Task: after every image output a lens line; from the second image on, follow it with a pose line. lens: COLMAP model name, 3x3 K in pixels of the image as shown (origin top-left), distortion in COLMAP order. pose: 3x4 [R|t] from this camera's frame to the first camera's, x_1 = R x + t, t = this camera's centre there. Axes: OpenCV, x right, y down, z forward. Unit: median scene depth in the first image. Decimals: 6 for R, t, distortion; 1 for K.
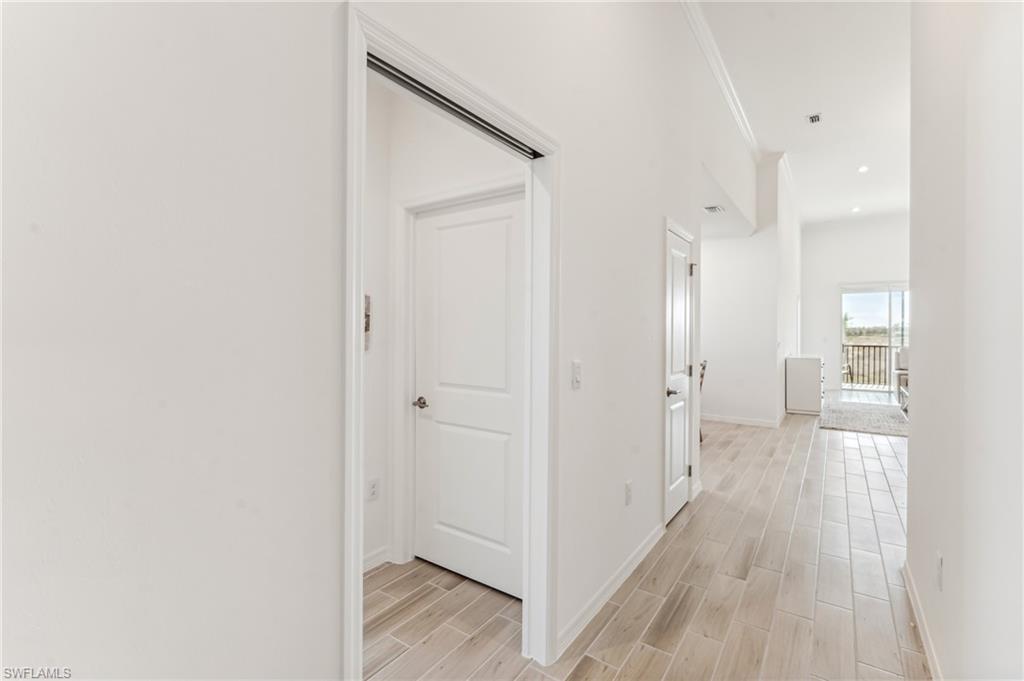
lens RADIAL K [[467.8, 0, 513.7], [0, 467.8, 332.1], [0, 0, 1]] dist [-0.002252, 0.001011]
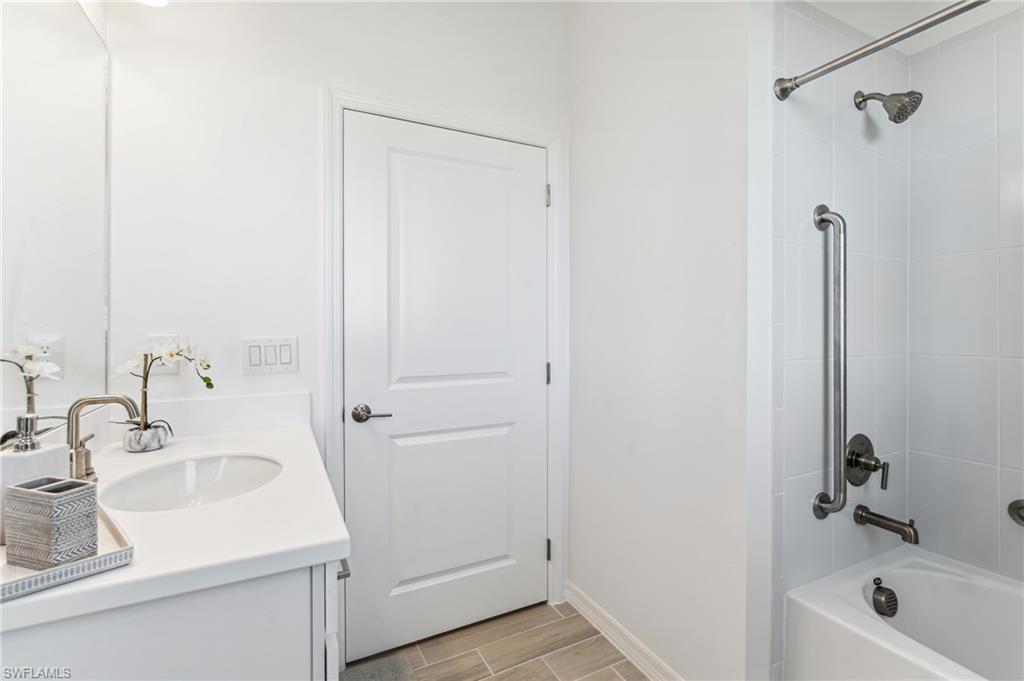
lens RADIAL K [[467.8, 0, 513.7], [0, 467.8, 332.1], [0, 0, 1]] dist [-0.002252, 0.001011]
pose [[0.470395, -0.021178, 0.882202, -0.755994], [0.011414, 0.999774, 0.017915, 0.034158], [-0.882382, 0.001643, 0.470531, 0.594579]]
